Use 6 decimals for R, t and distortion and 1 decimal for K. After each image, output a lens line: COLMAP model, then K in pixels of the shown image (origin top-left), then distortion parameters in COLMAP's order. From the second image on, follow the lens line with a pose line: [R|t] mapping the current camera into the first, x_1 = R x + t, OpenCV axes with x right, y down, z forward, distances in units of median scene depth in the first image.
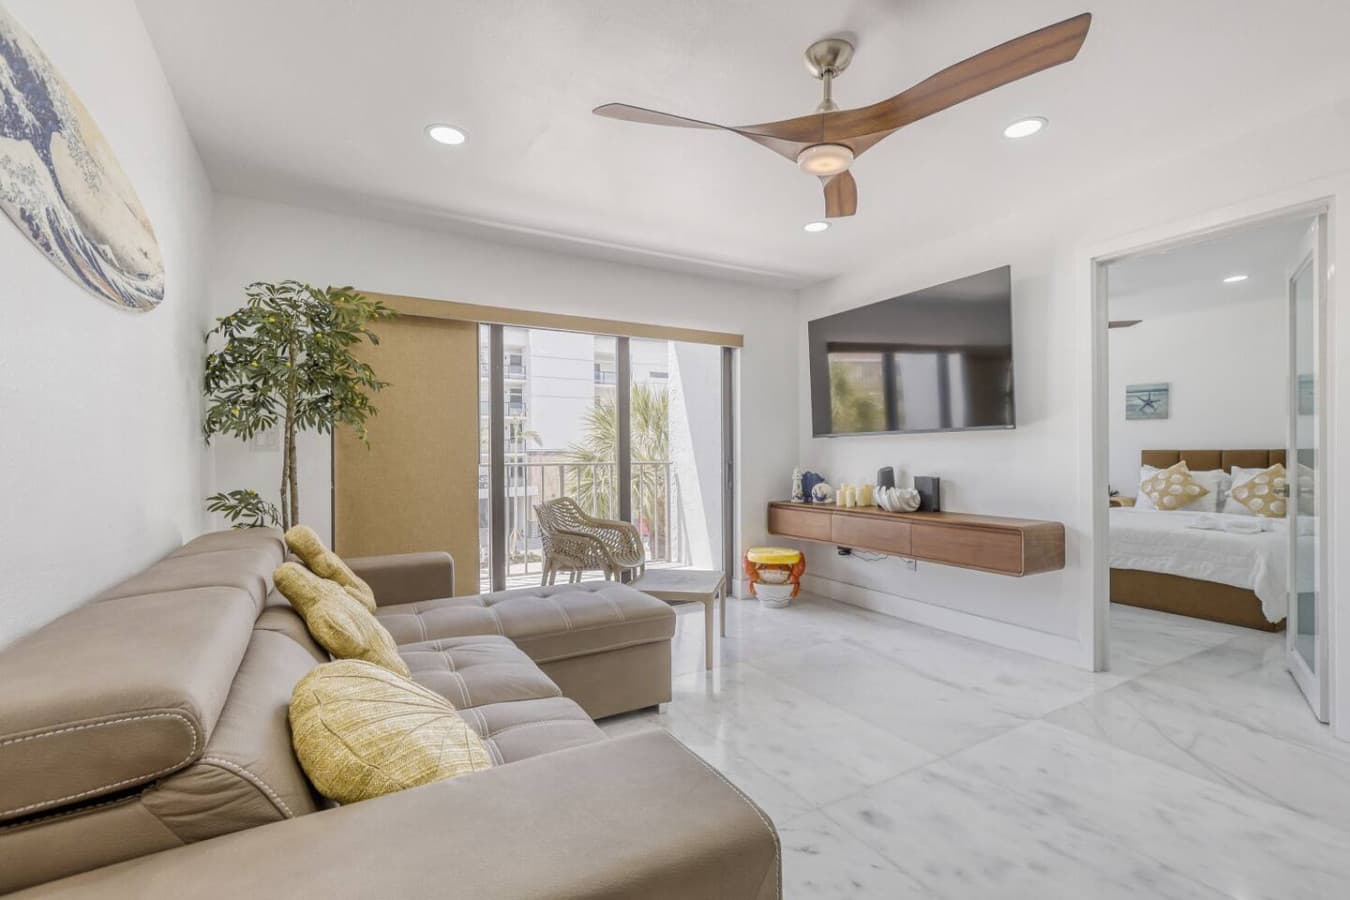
lens RADIAL K [[605.9, 0, 677.4], [0, 605.9, 457.8], [0, 0, 1]] dist [-0.004841, 0.002645]
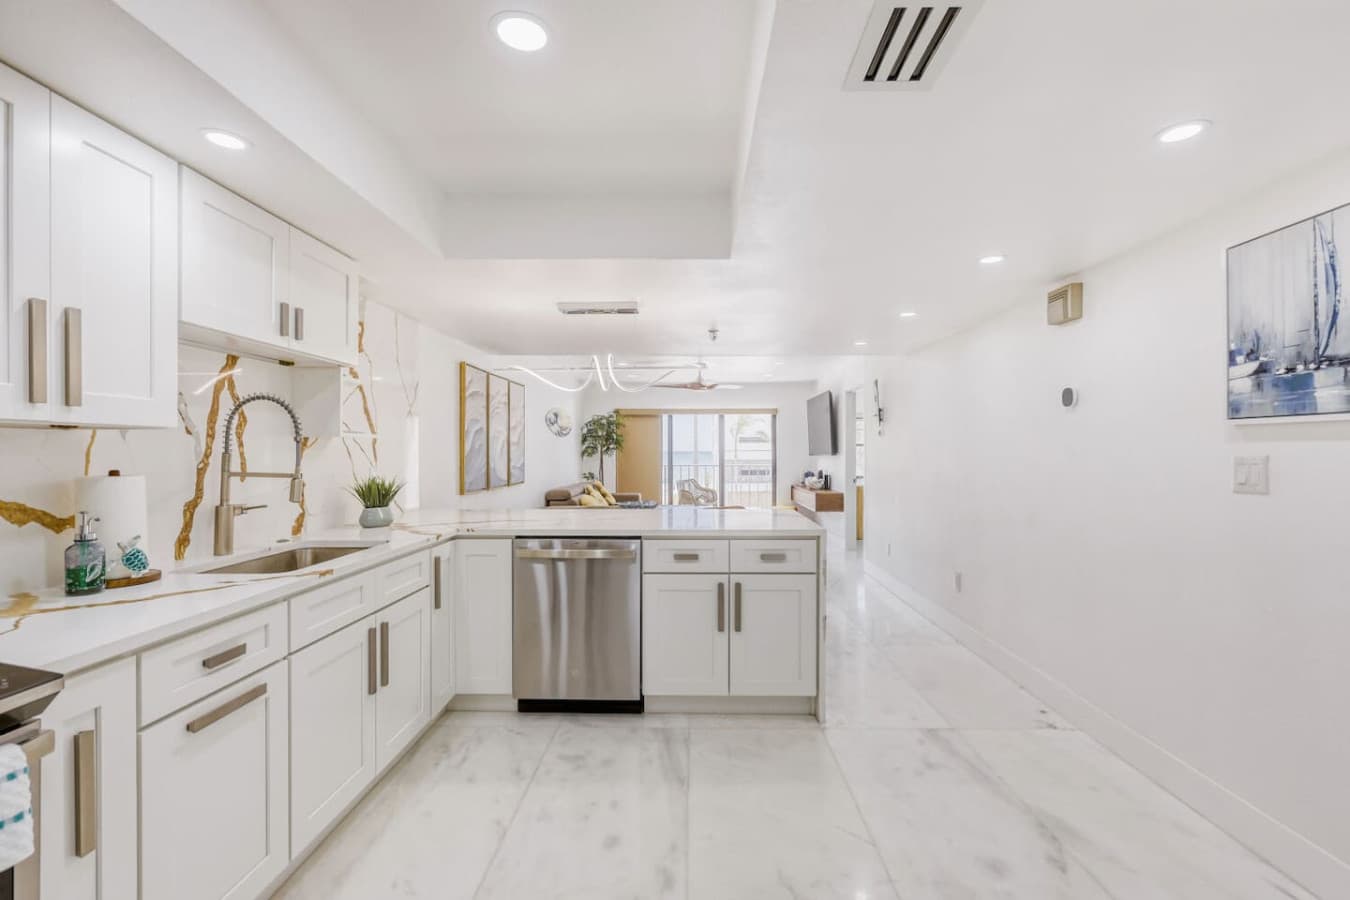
lens RADIAL K [[605.9, 0, 687.9], [0, 605.9, 448.7], [0, 0, 1]] dist [-0.004841, 0.002645]
pose [[0.858214, 0.003471, -0.513280, 1.085689], [-0.007997, 0.999946, -0.006610, -0.044636], [0.513230, 0.009777, 0.858196, -1.192744]]
